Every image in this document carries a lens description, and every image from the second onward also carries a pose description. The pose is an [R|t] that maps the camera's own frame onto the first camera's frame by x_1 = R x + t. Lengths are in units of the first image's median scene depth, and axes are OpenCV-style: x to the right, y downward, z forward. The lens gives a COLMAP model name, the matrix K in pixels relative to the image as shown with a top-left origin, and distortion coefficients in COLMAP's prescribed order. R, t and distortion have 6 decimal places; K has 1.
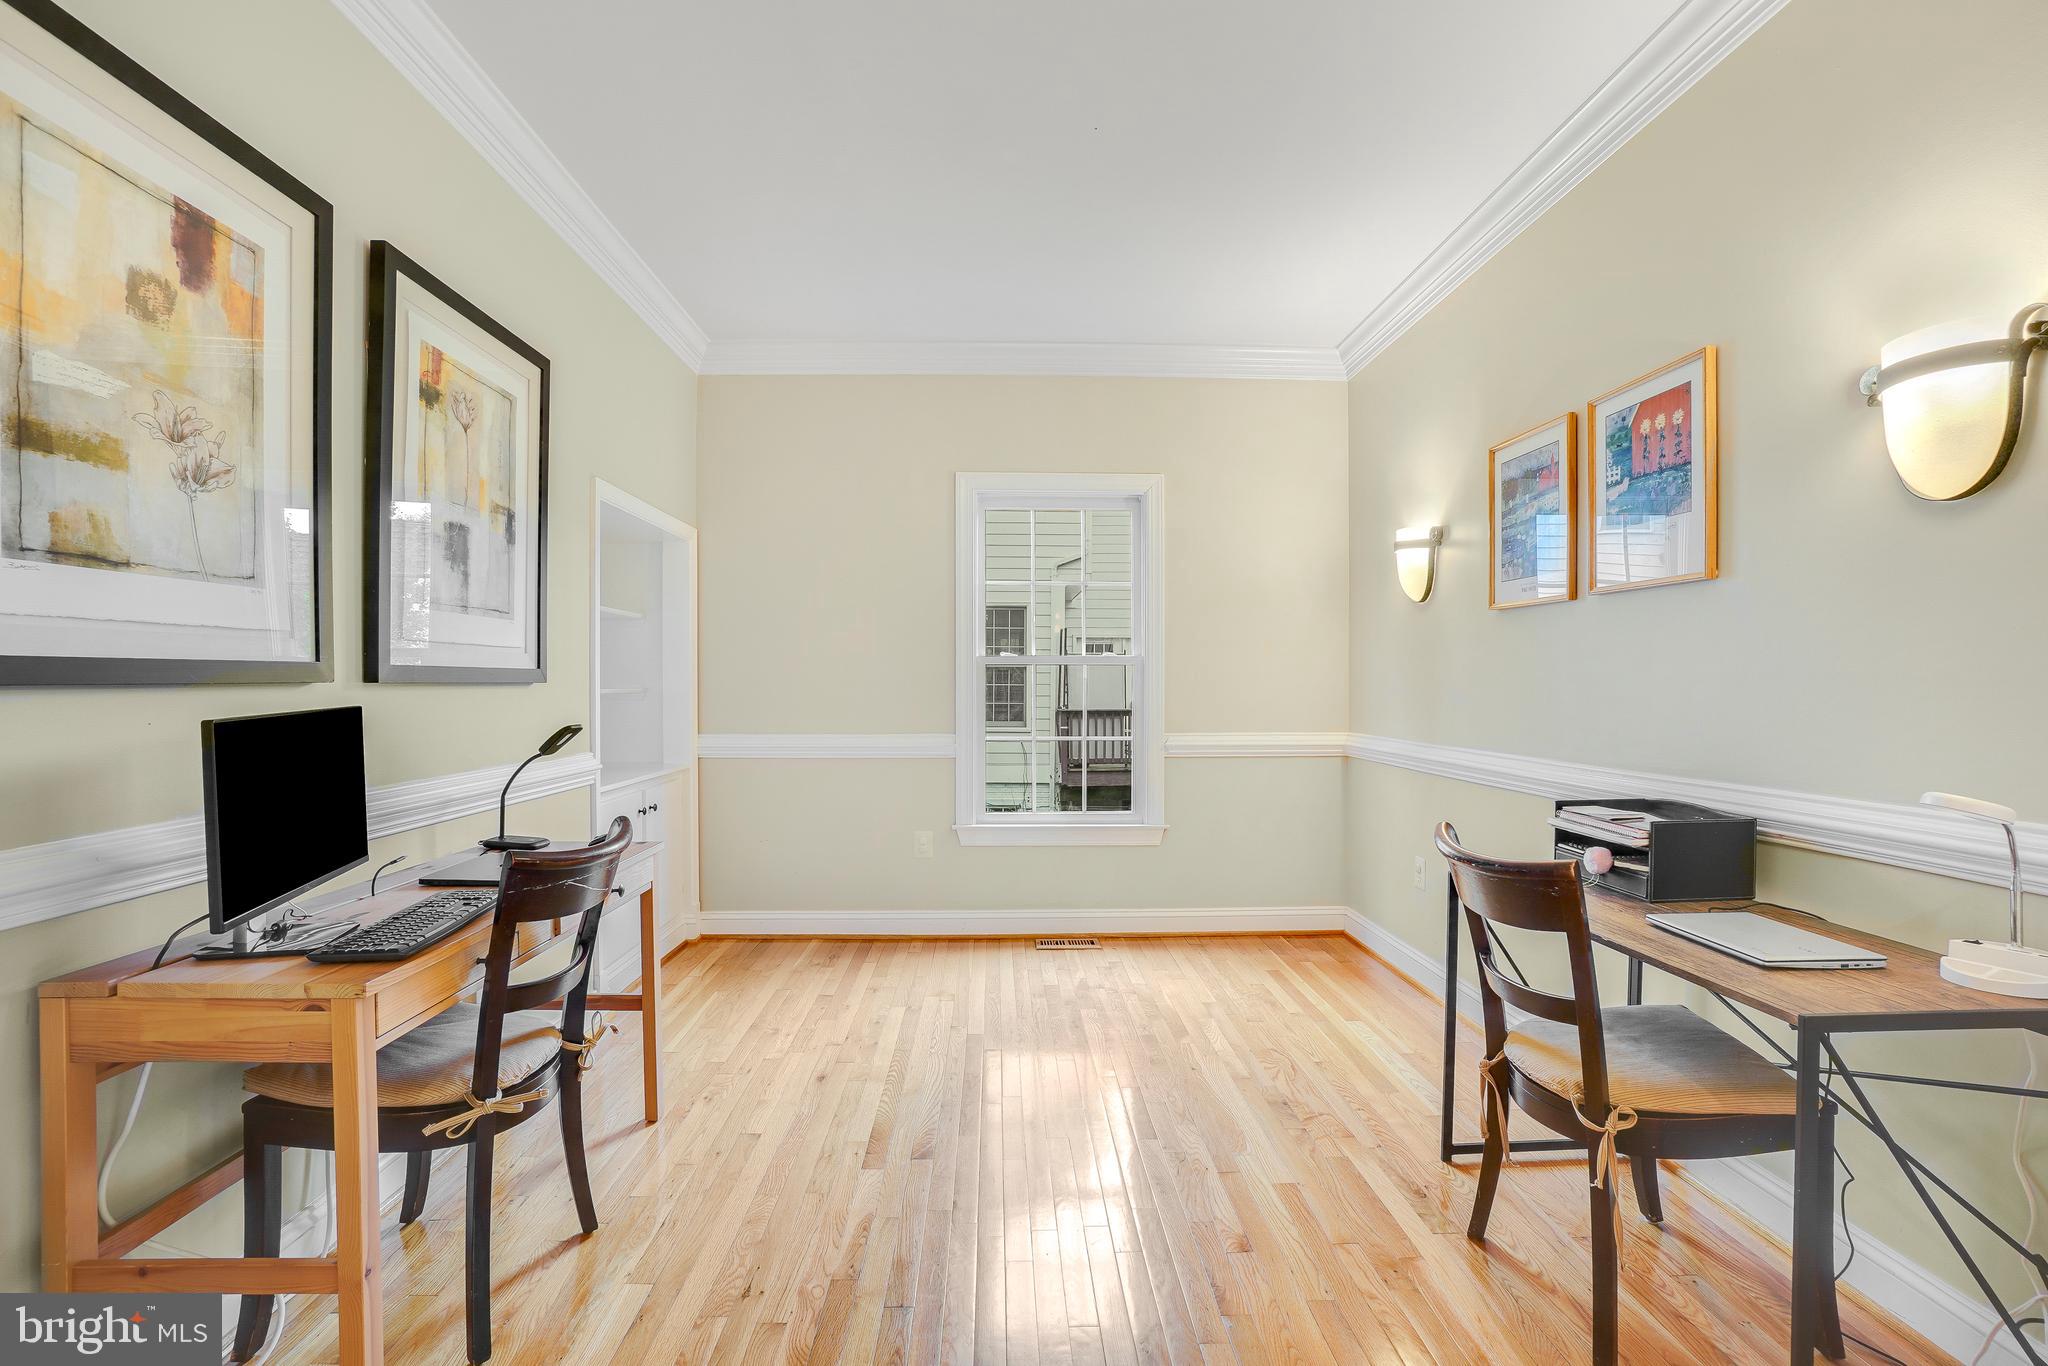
lens RADIAL K [[903.3, 0, 1024.0], [0, 903.3, 683.0], [0, 0, 1]] dist [-0.000646, -0.000013]
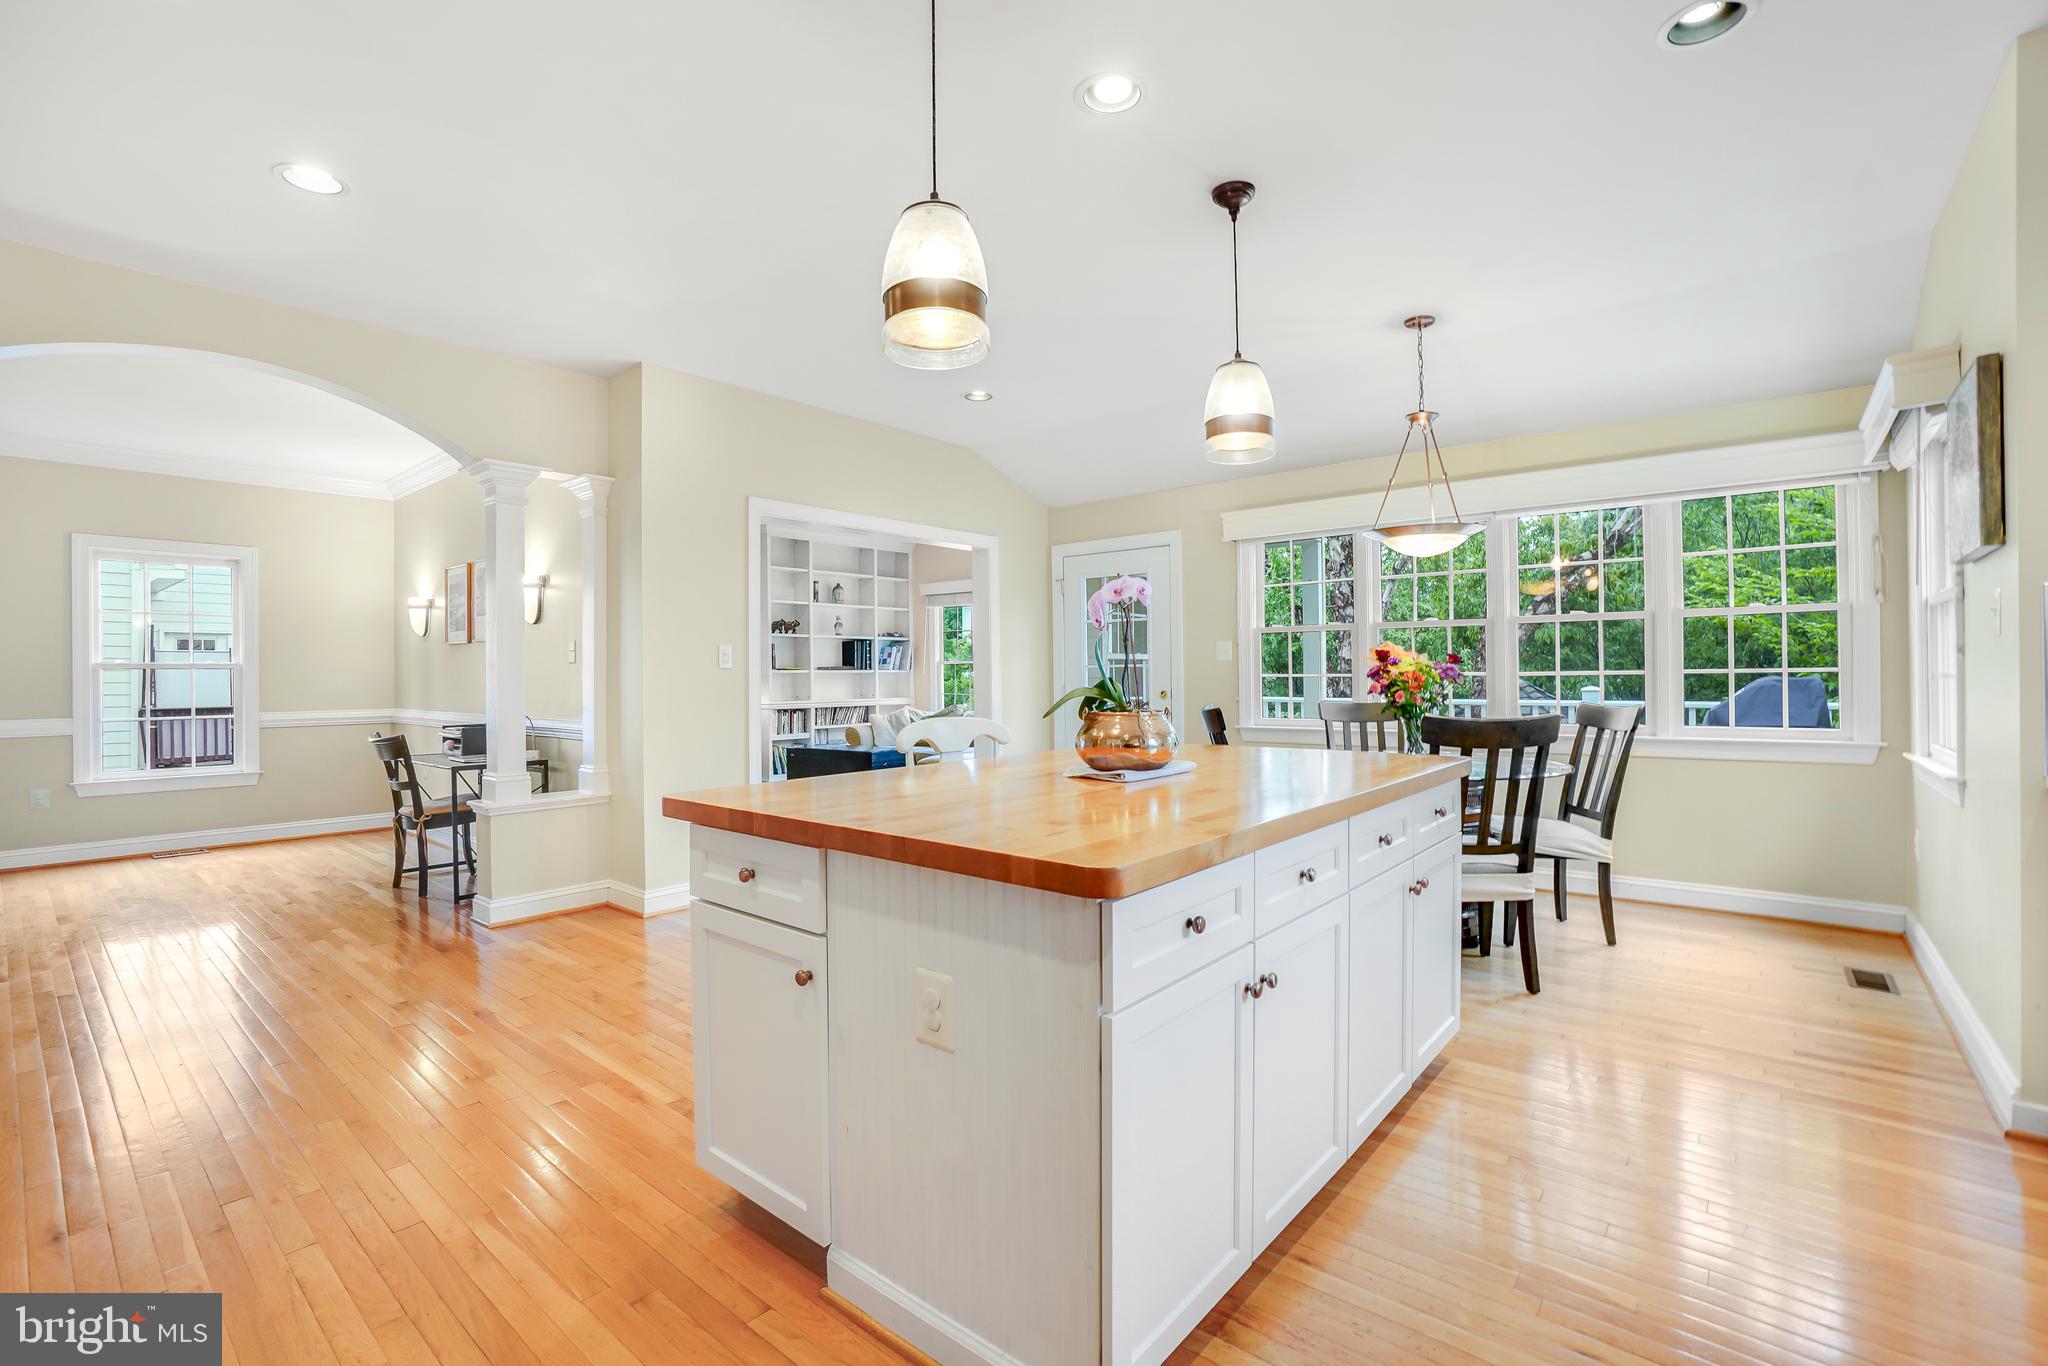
lens RADIAL K [[903.4, 0, 1024.0], [0, 903.4, 683.0], [0, 0, 1]] dist [-0.035349, 0.000022]
pose [[0.664198, -0.007966, 0.747514, -0.101945], [0.005837, 0.999968, 0.005470, 0.003724], [-0.747534, 0.000730, 0.664223, -0.999186]]
